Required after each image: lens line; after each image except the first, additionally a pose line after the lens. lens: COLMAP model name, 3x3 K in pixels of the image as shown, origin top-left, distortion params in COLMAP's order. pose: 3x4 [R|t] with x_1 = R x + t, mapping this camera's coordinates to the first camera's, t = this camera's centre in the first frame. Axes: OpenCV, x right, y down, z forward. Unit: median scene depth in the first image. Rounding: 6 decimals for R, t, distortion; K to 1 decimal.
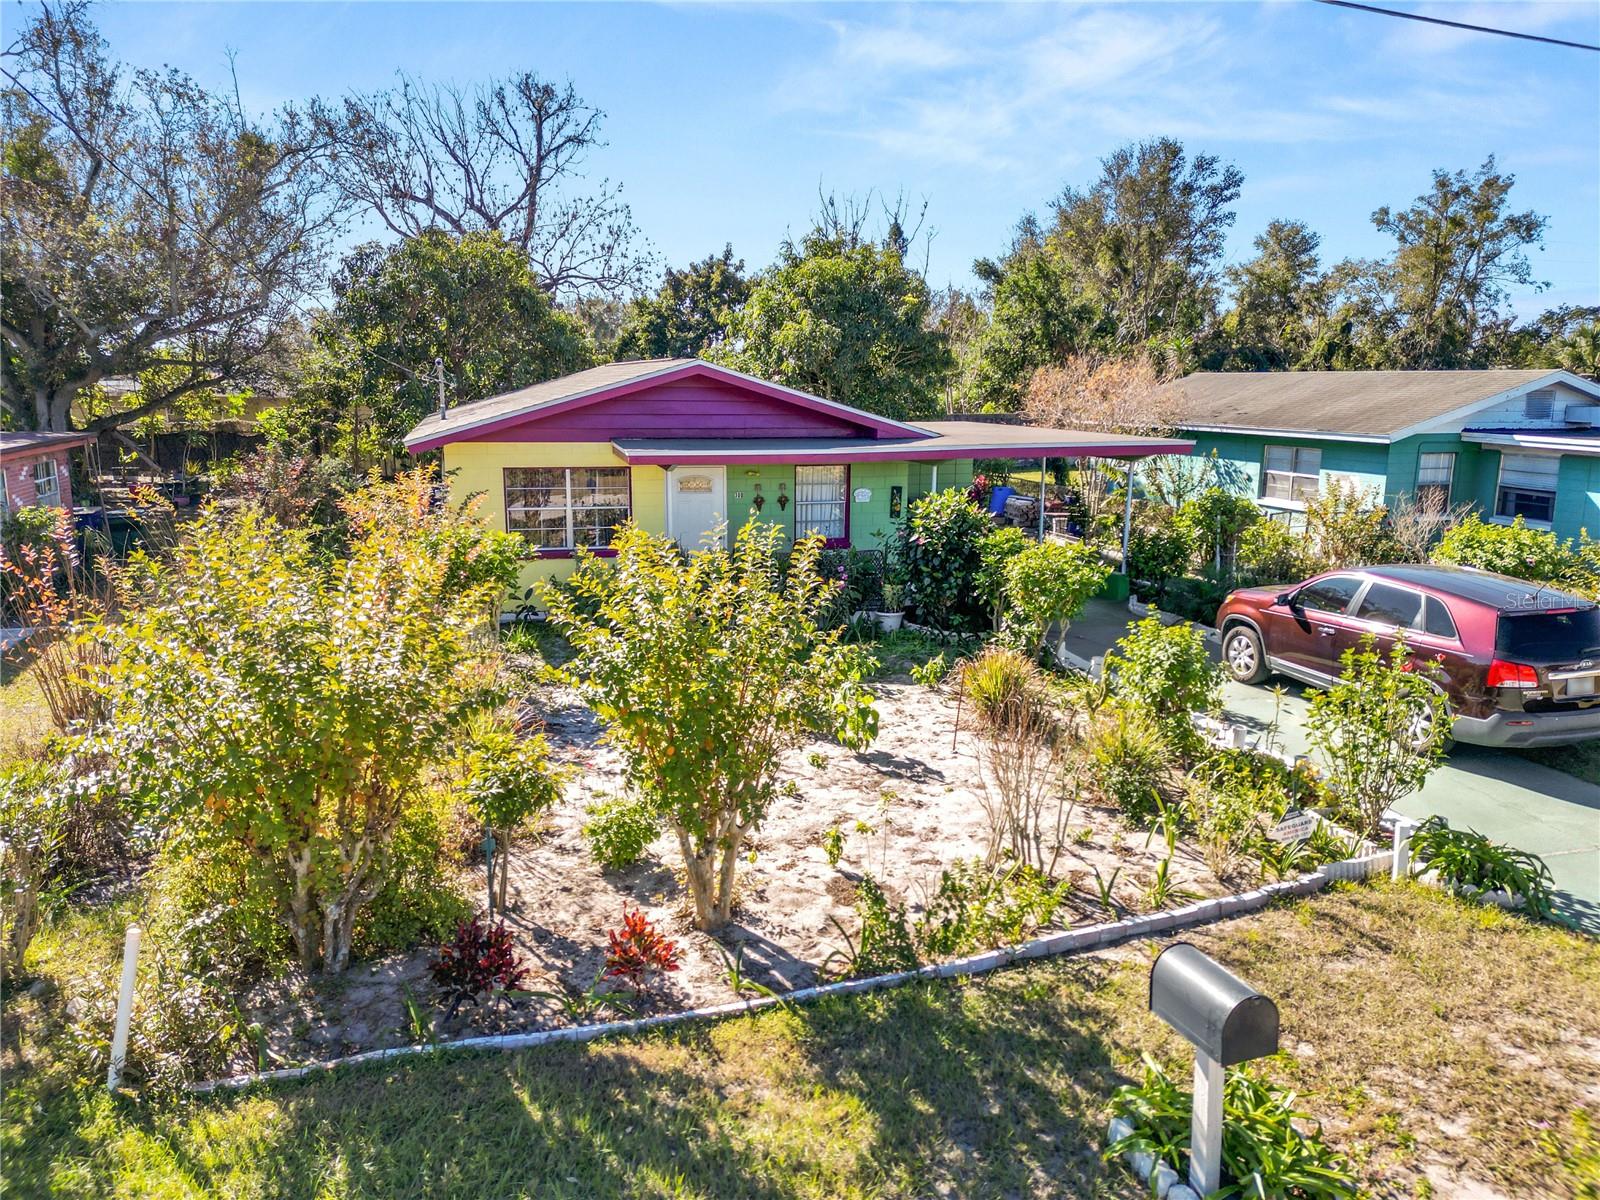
lens RADIAL K [[1117.6, 0, 800.0], [0, 1117.6, 600.0], [0, 0, 1]] dist [0.064524, -0.054242]
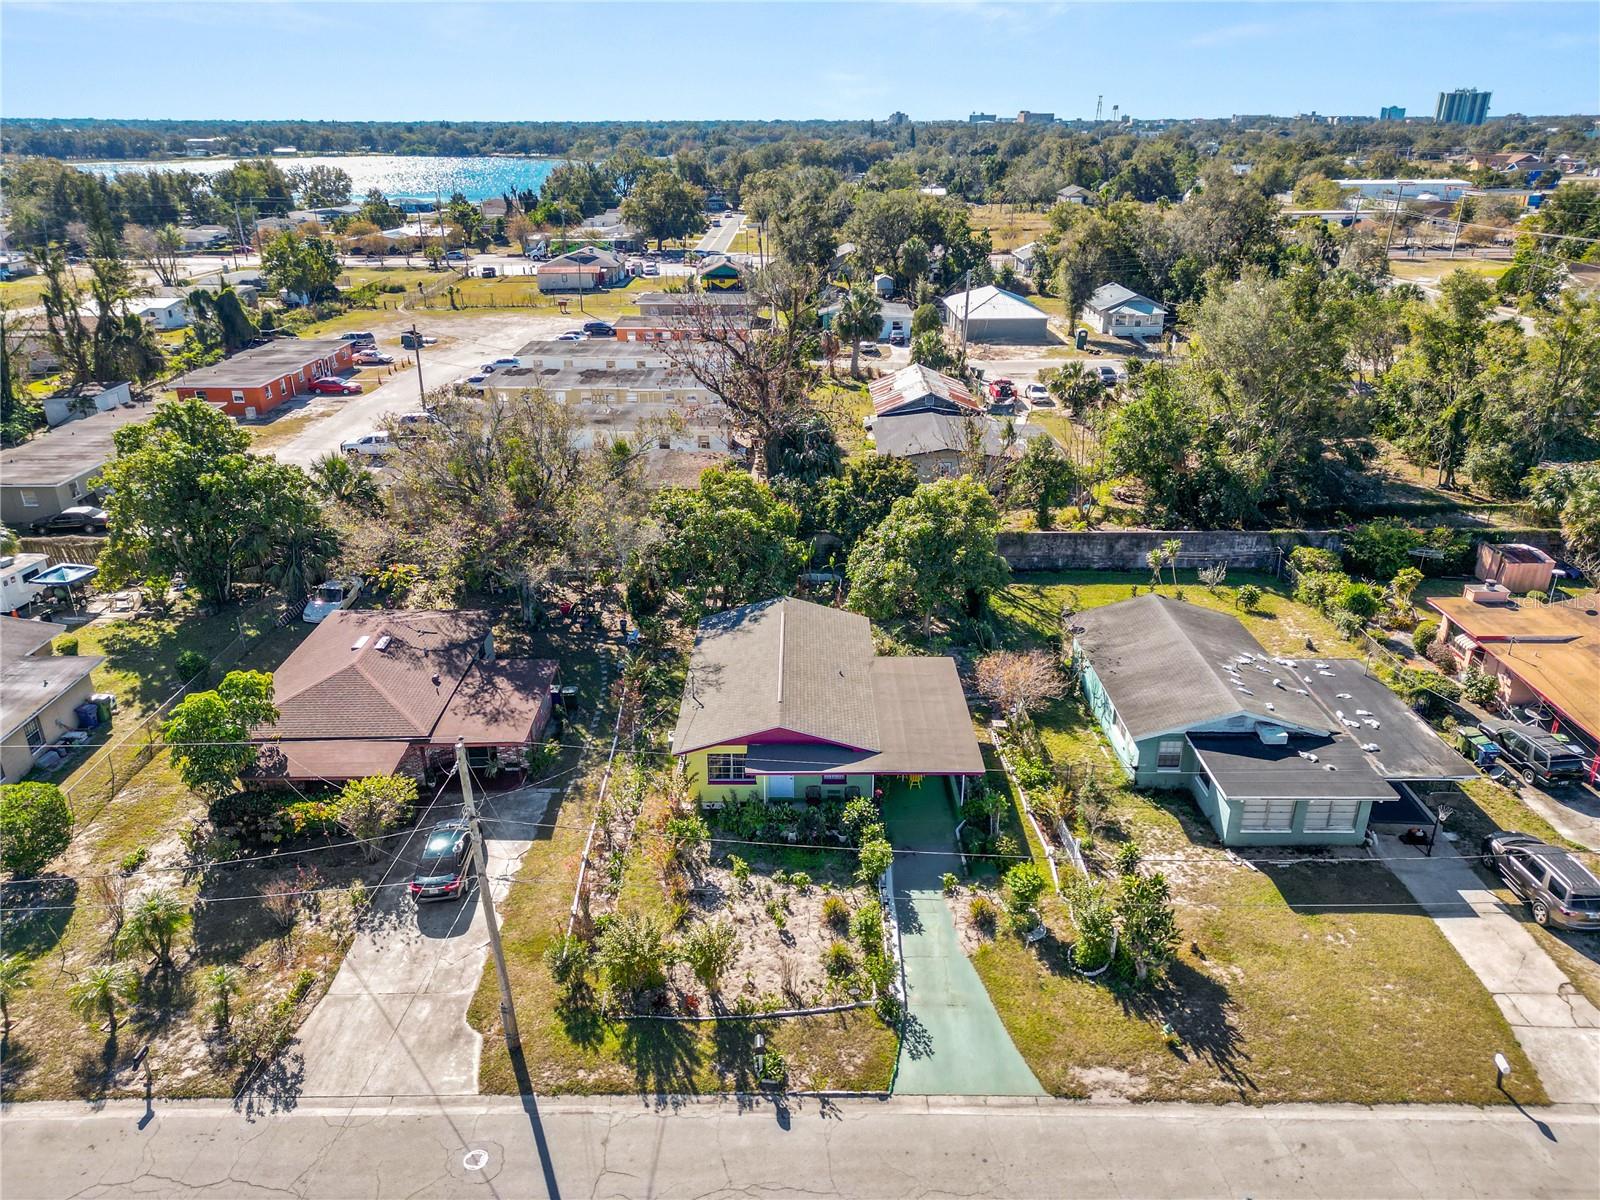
lens RADIAL K [[1117.6, 0, 800.0], [0, 1117.6, 600.0], [0, 0, 1]] dist [0.064524, -0.054242]
pose [[0.959135, 0.101253, -0.264211, 0.418205], [-0.045476, 0.976804, 0.209253, -0.717912], [0.279269, -0.188687, 0.941491, -0.931495]]
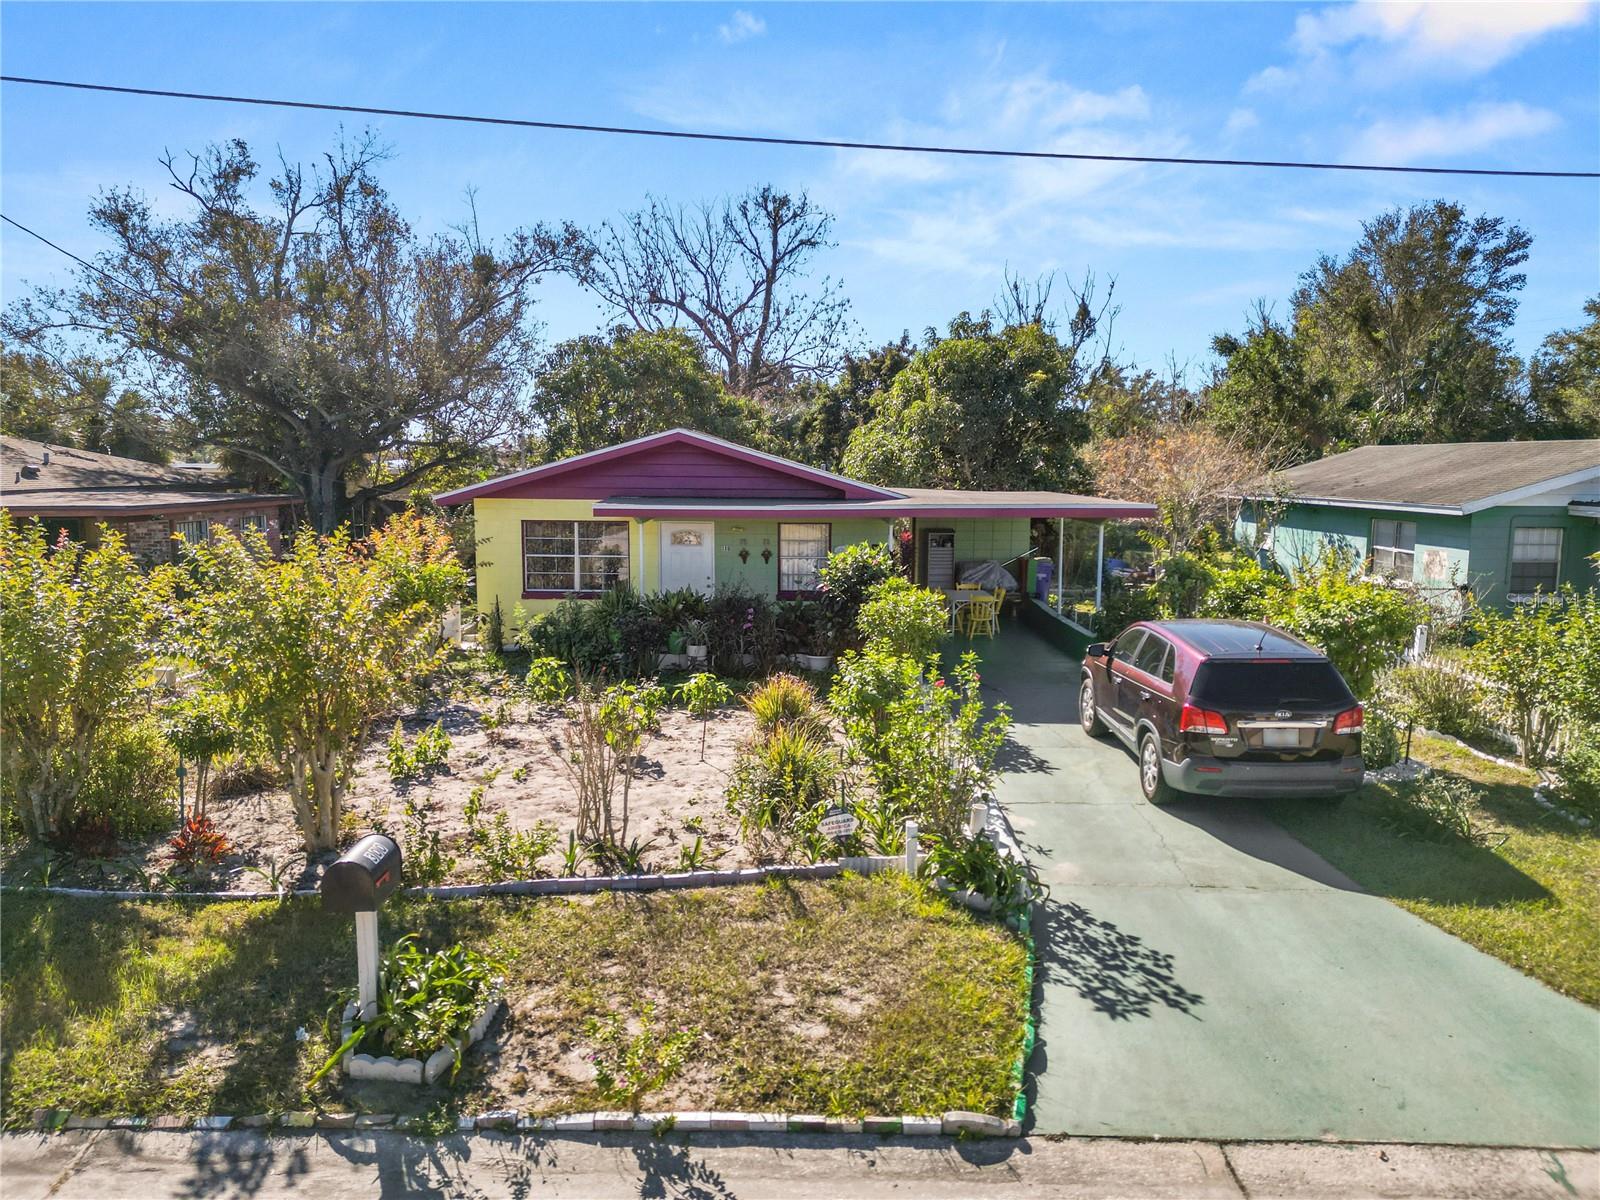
lens RADIAL K [[1117.6, 0, 800.0], [0, 1117.6, 600.0], [0, 0, 1]] dist [0.064524, -0.054242]
pose [[0.957515, 0.033635, -0.286415, 0.249874], [-0.054970, 0.996253, -0.066777, 0.020262], [0.283096, 0.079684, 0.955776, -0.027955]]
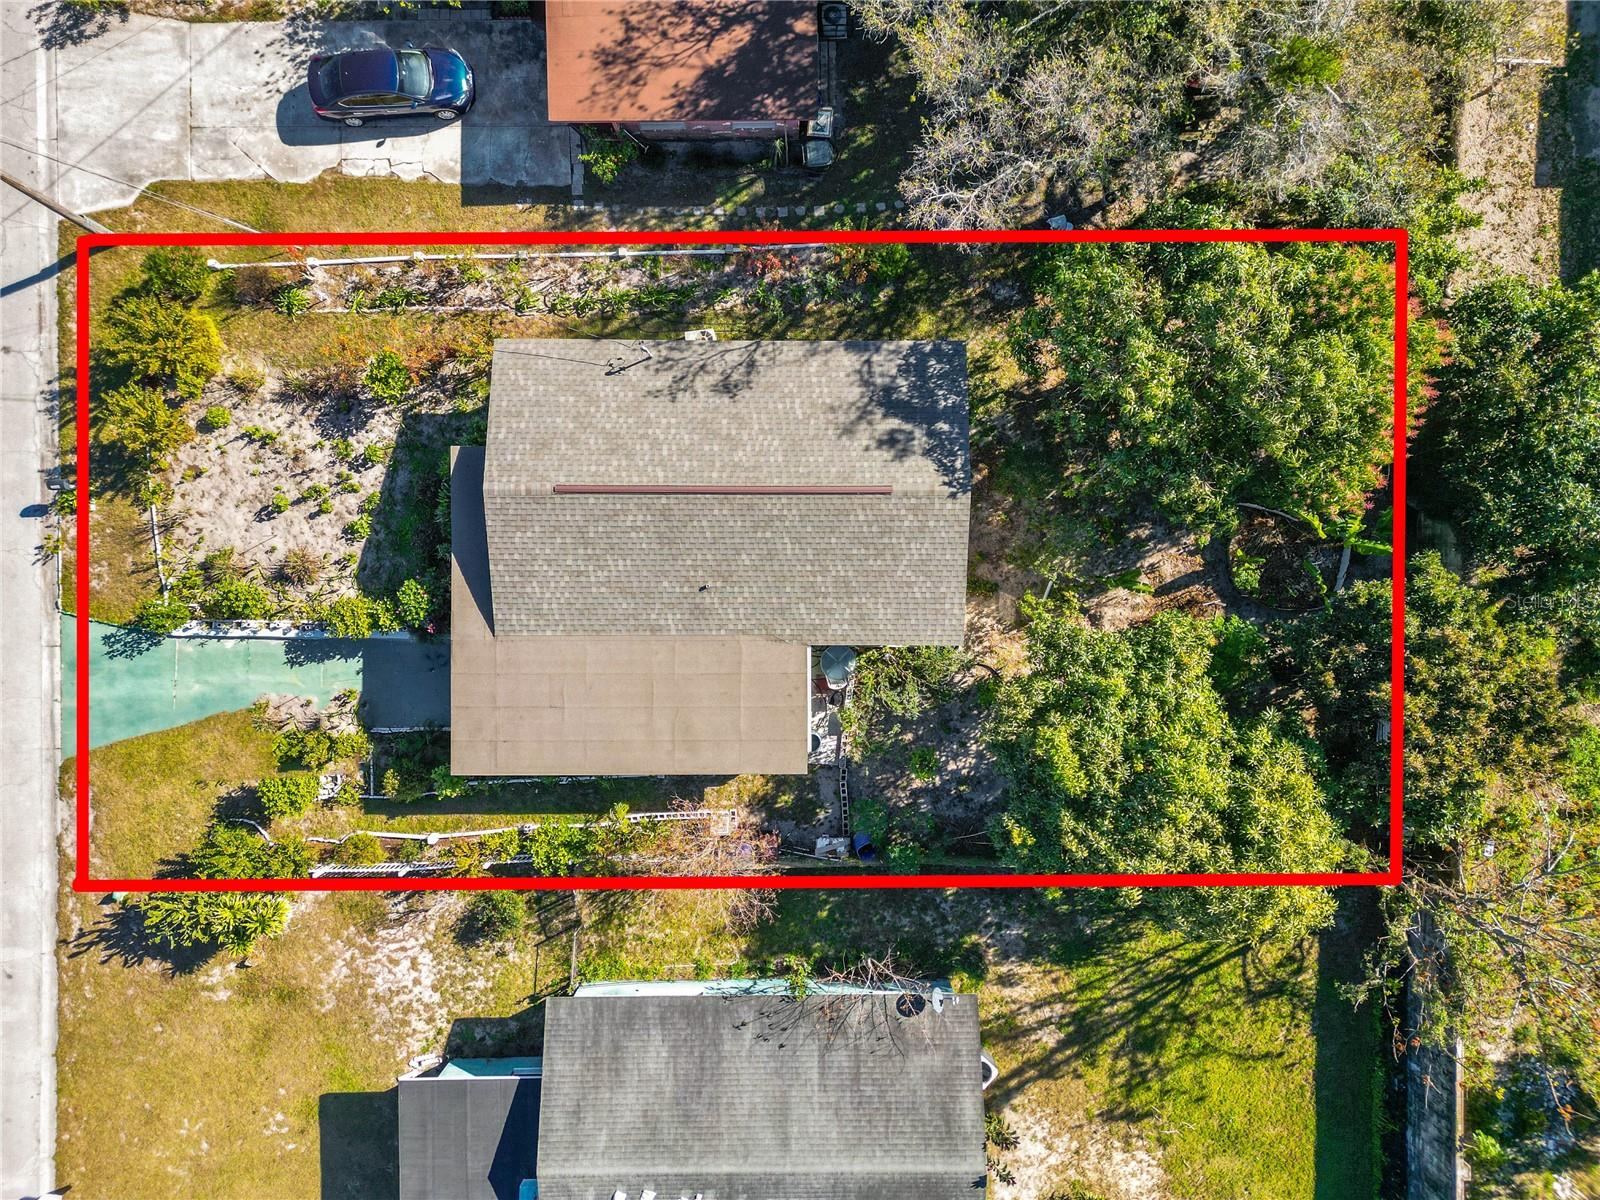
lens RADIAL K [[1117.6, 0, 800.0], [0, 1117.6, 600.0], [0, 0, 1]] dist [0.064524, -0.054242]
pose [[-0.282732, 0.959146, 0.010036, -0.057355], [-0.186071, -0.065107, 0.980377, -1.429317], [0.940978, 0.275316, 0.196877, 0.810009]]
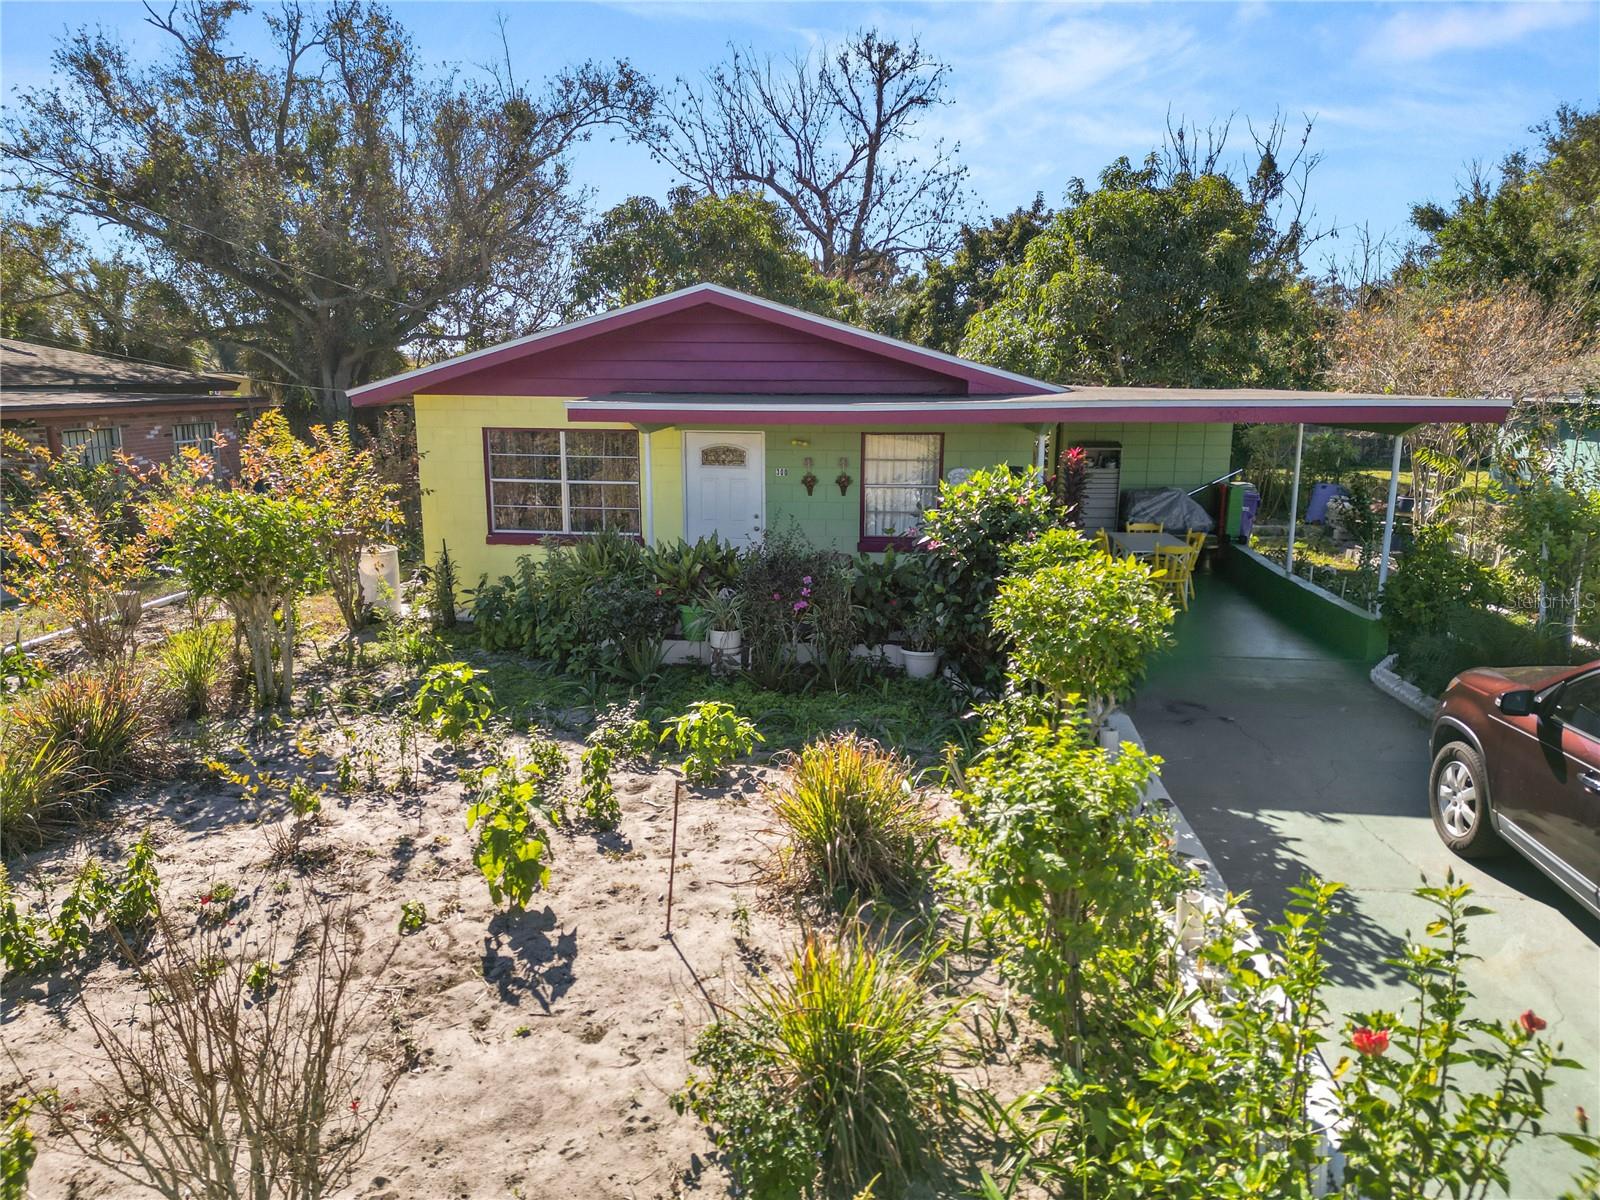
lens RADIAL K [[1117.6, 0, 800.0], [0, 1117.6, 600.0], [0, 0, 1]] dist [0.064524, -0.054242]
pose [[0.926334, 0.069721, -0.370195, 0.174400], [-0.069094, 0.997498, 0.014974, -0.016083], [0.370313, 0.011708, 0.928833, 0.238504]]
